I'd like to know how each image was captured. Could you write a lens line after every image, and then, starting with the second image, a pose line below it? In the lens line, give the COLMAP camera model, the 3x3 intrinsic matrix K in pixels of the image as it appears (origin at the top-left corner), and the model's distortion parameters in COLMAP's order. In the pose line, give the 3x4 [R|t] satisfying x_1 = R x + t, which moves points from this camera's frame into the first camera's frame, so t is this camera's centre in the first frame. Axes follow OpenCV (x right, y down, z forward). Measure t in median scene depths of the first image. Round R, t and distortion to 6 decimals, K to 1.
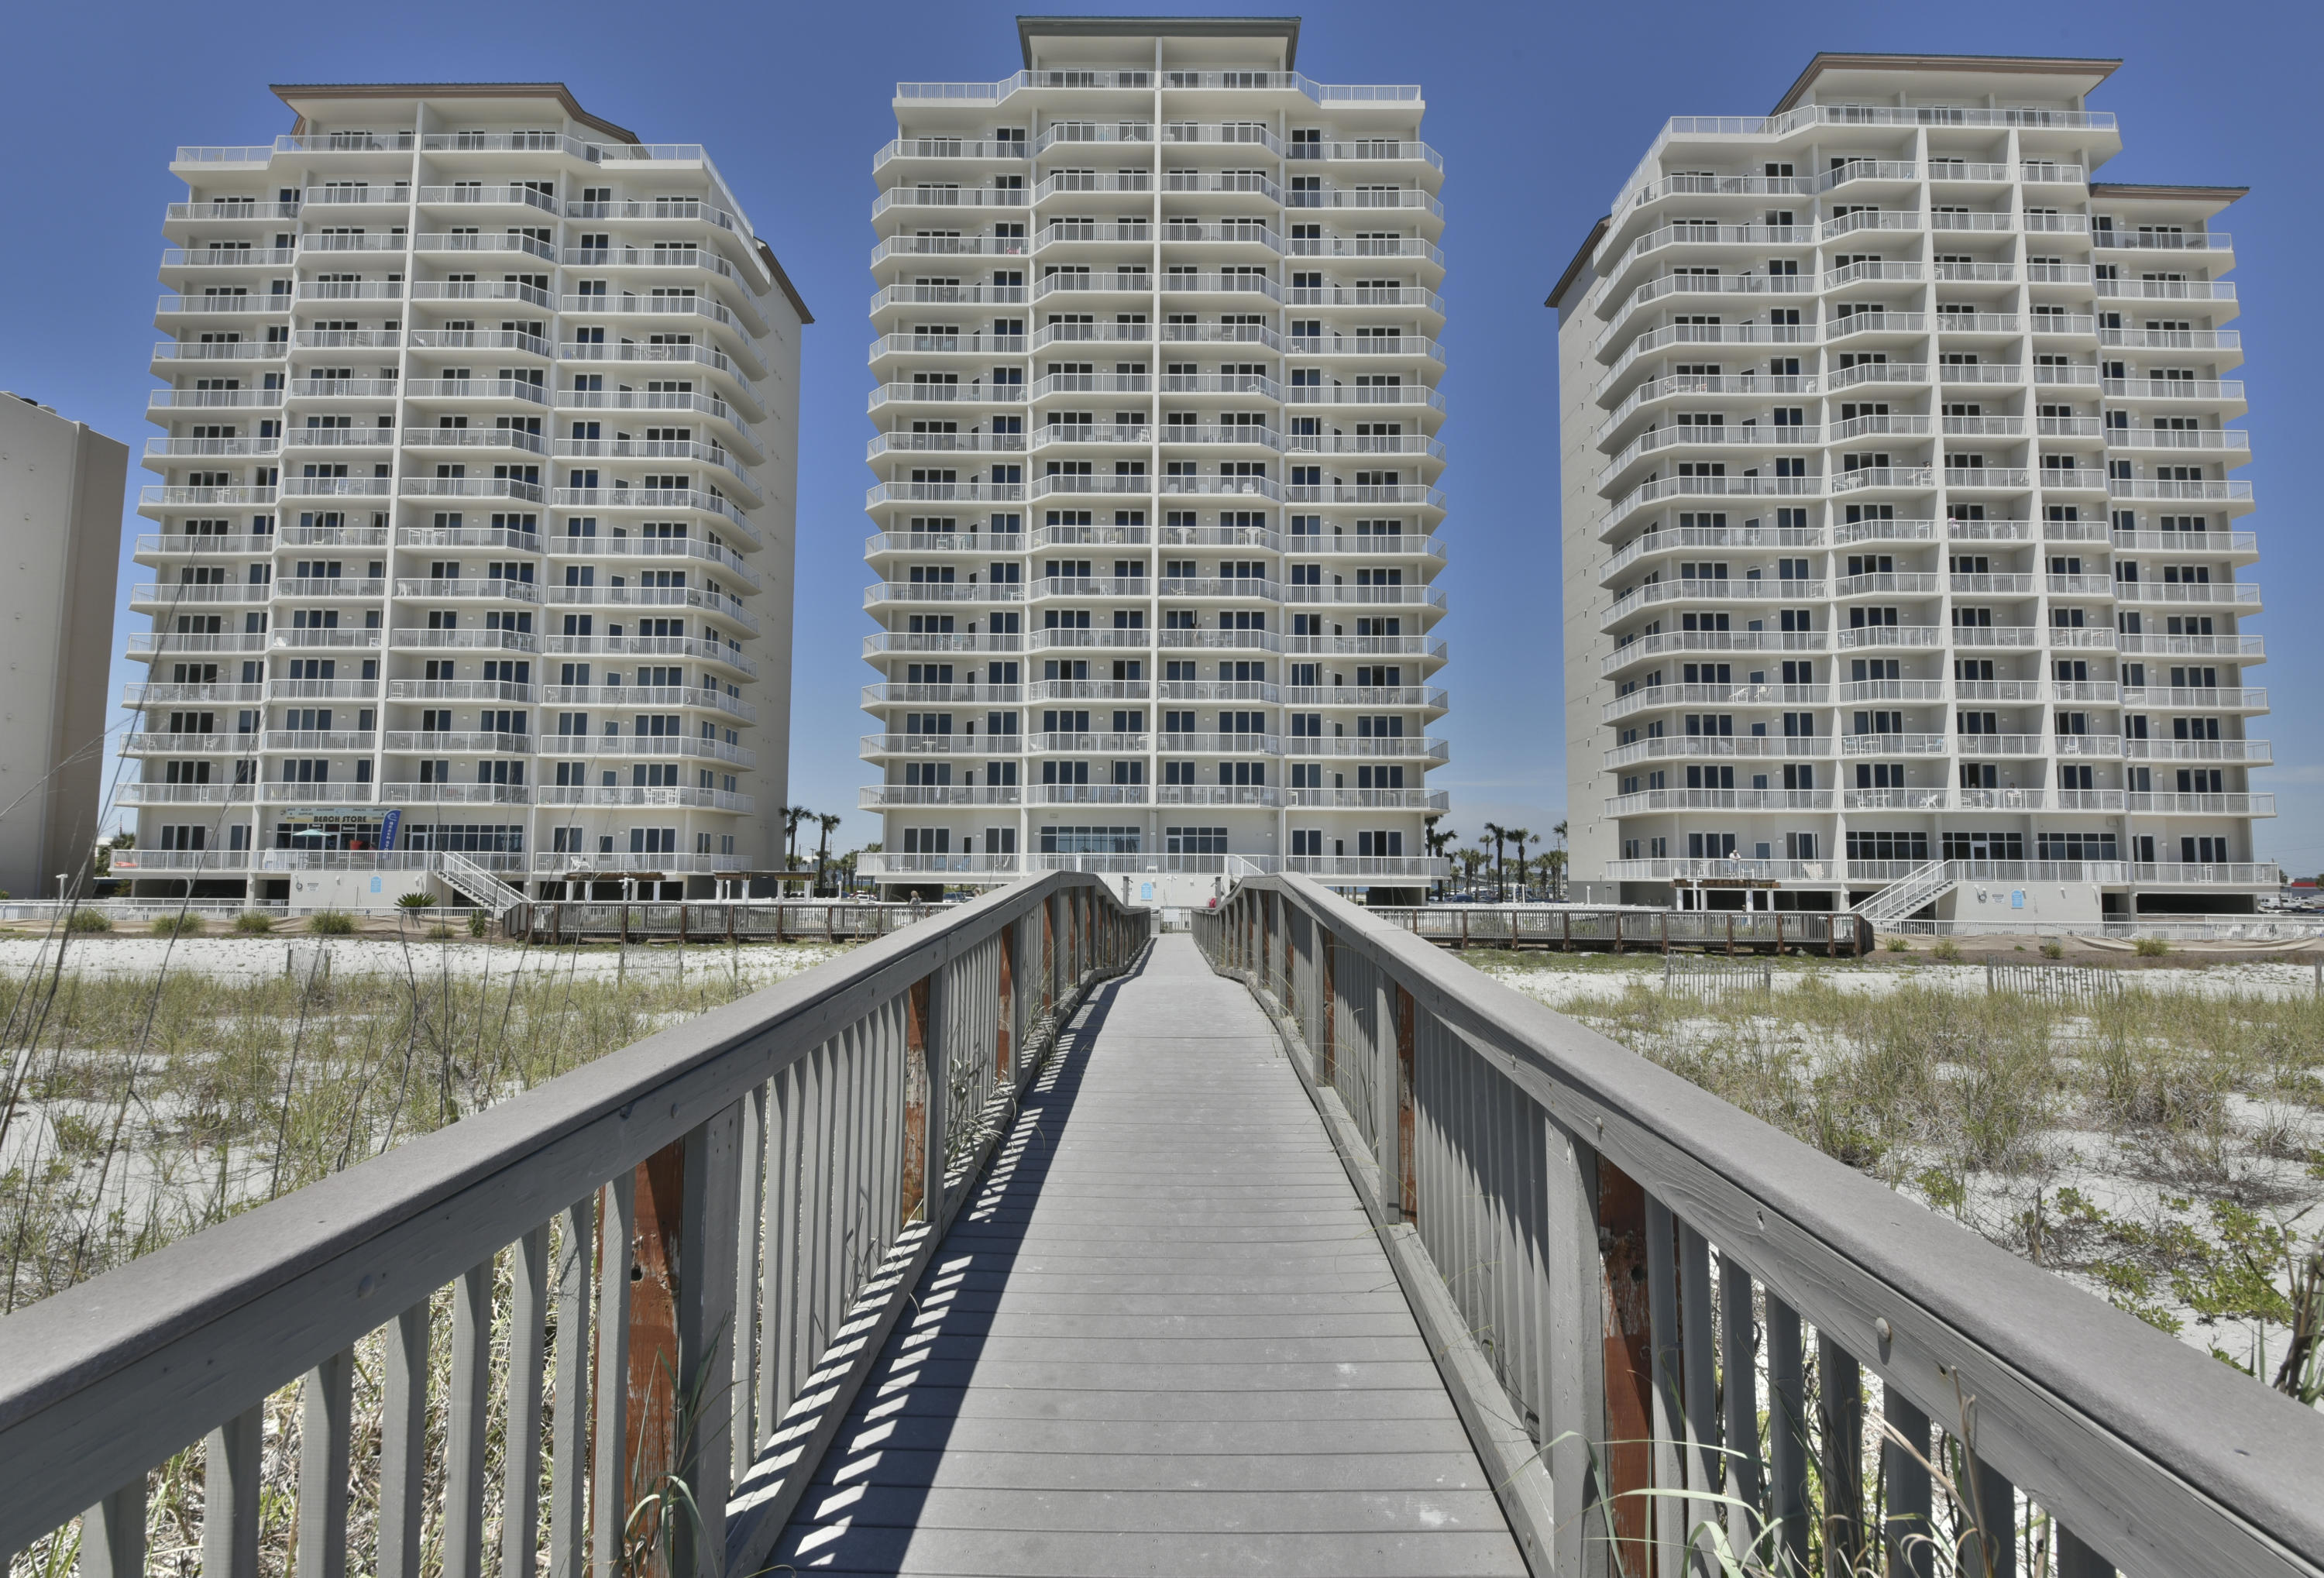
lens RADIAL K [[1135.0, 0, 1162.0], [0, 1135.0, 789.0], [0, 0, 1]] dist [-0.000136, -0.000105]
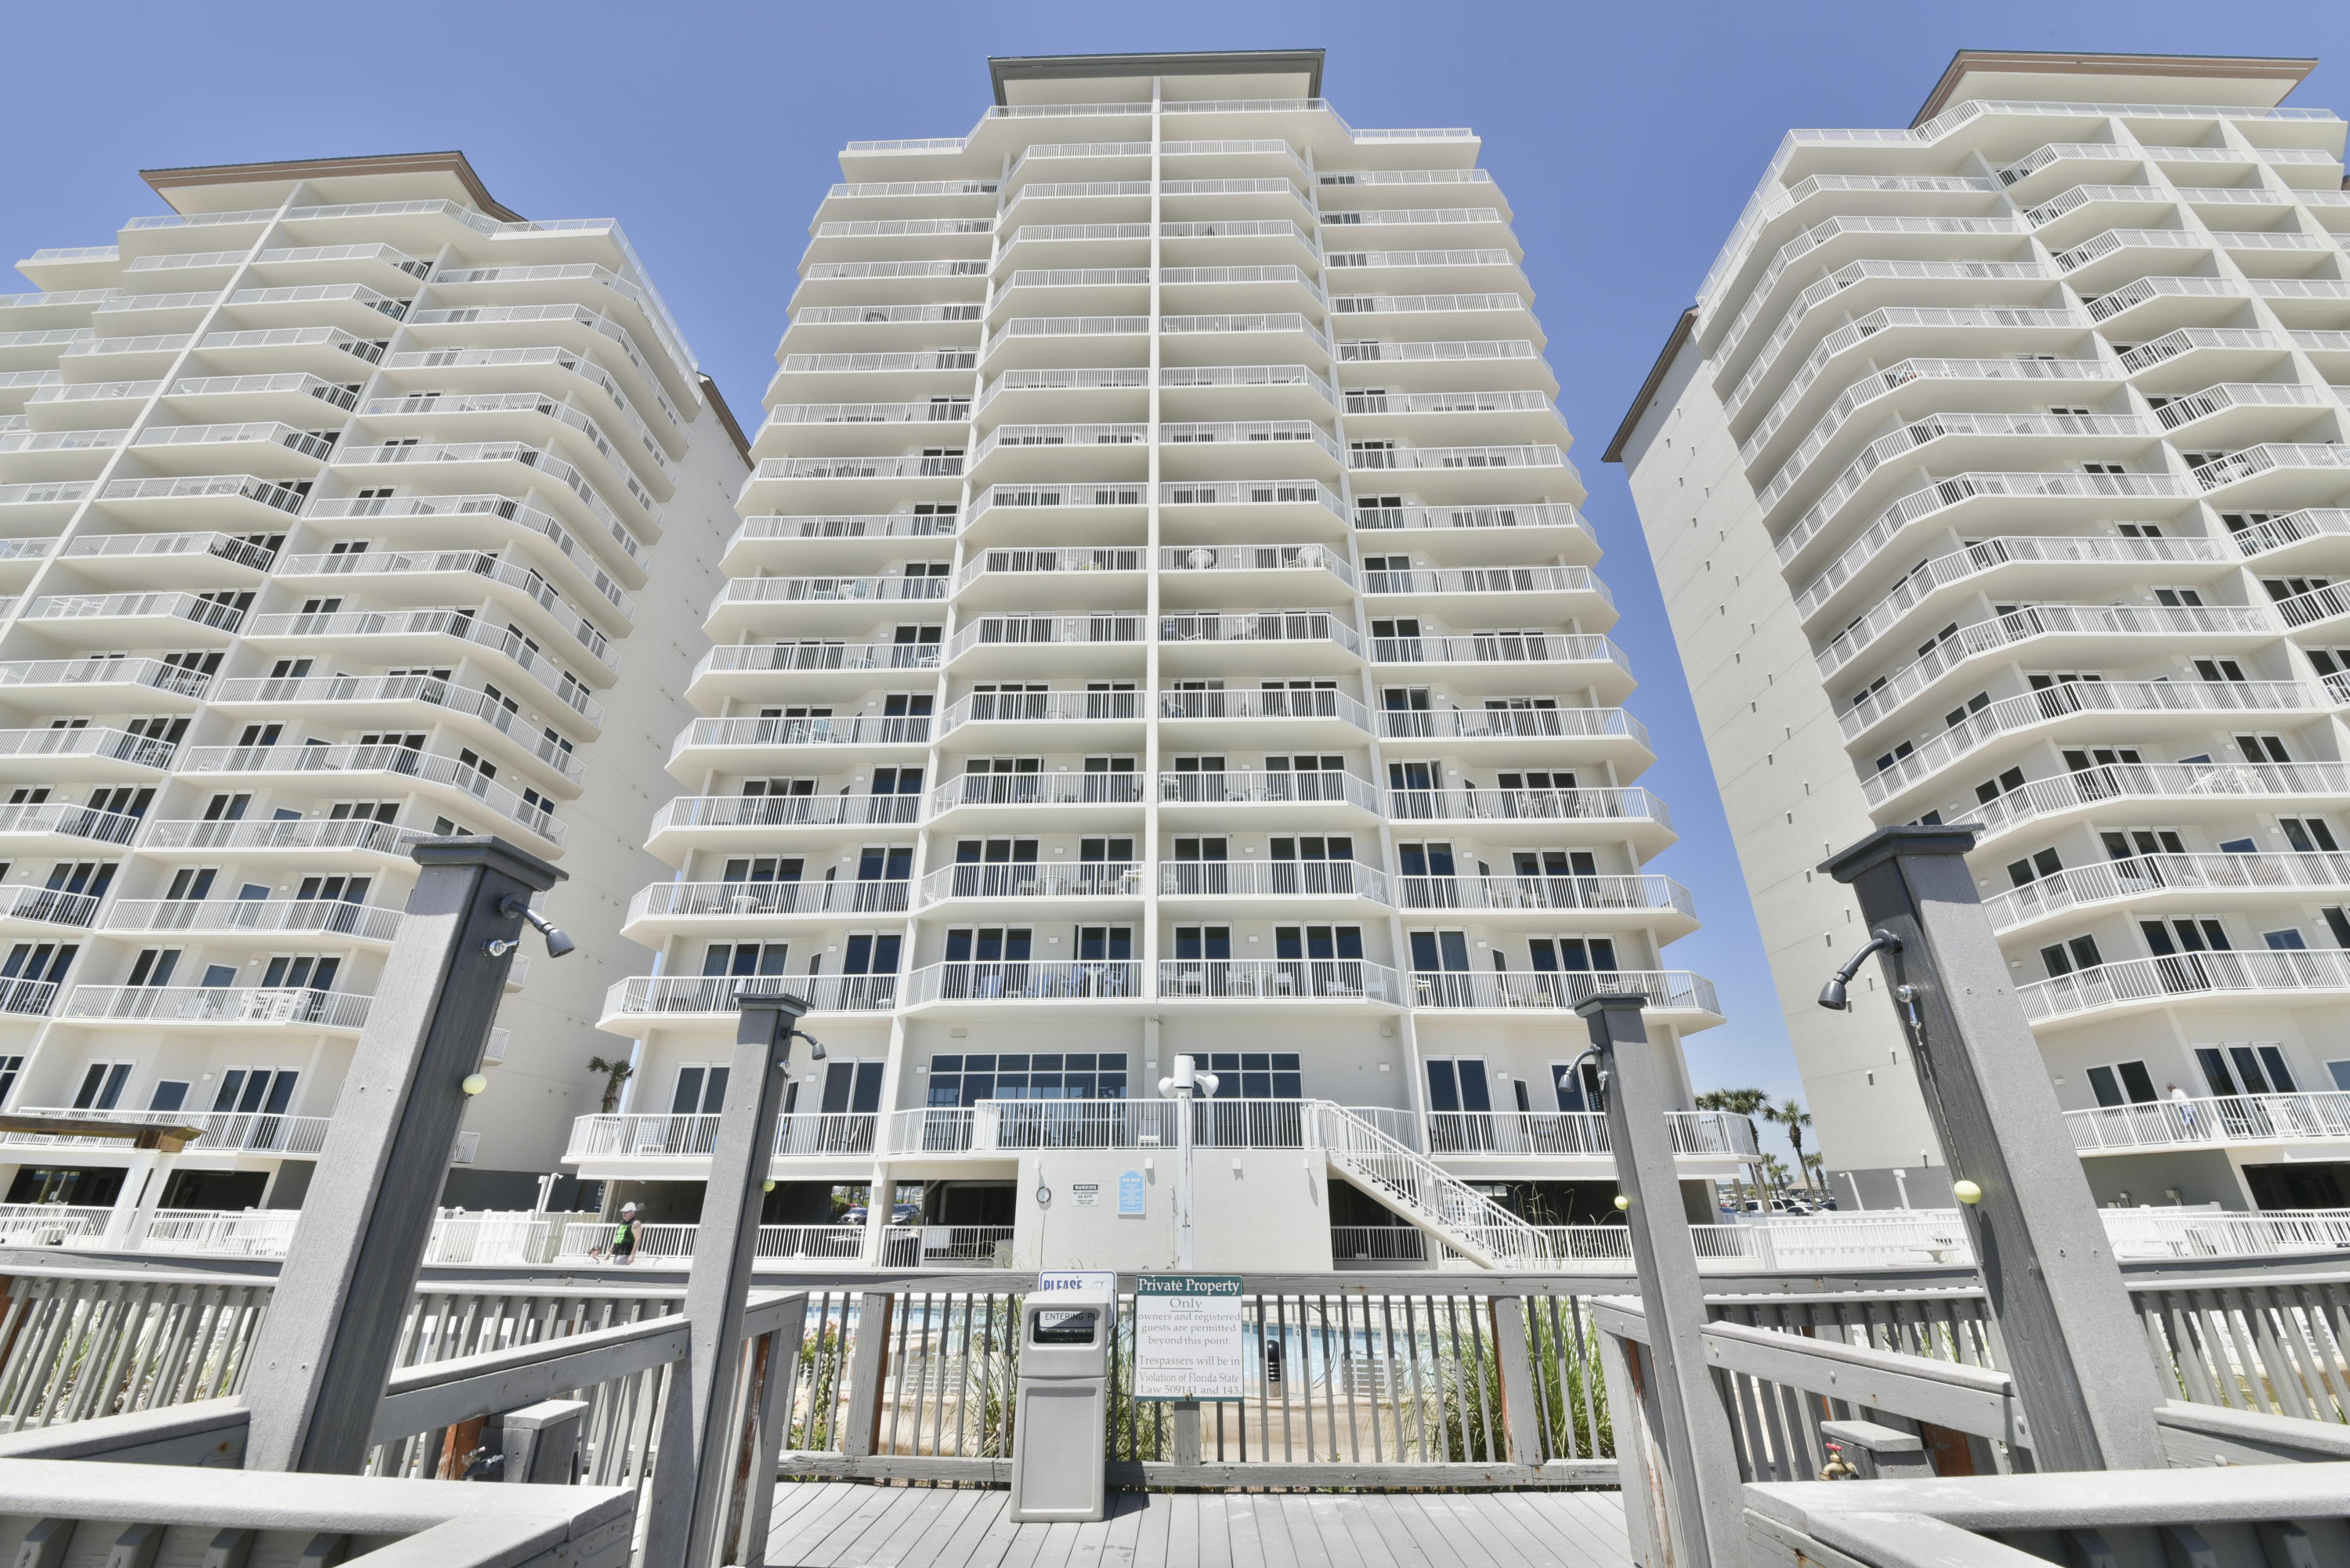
lens RADIAL K [[889.4, 0, 1161.4], [0, 889.4, 775.6], [0, 0, 1]] dist [-0.019740, -0.000148]
pose [[0.999779, -0.013089, -0.016453, 0.004761], [0.006137, 0.930169, -0.367080, 0.062477], [0.020109, 0.366898, 0.930044, 0.581366]]
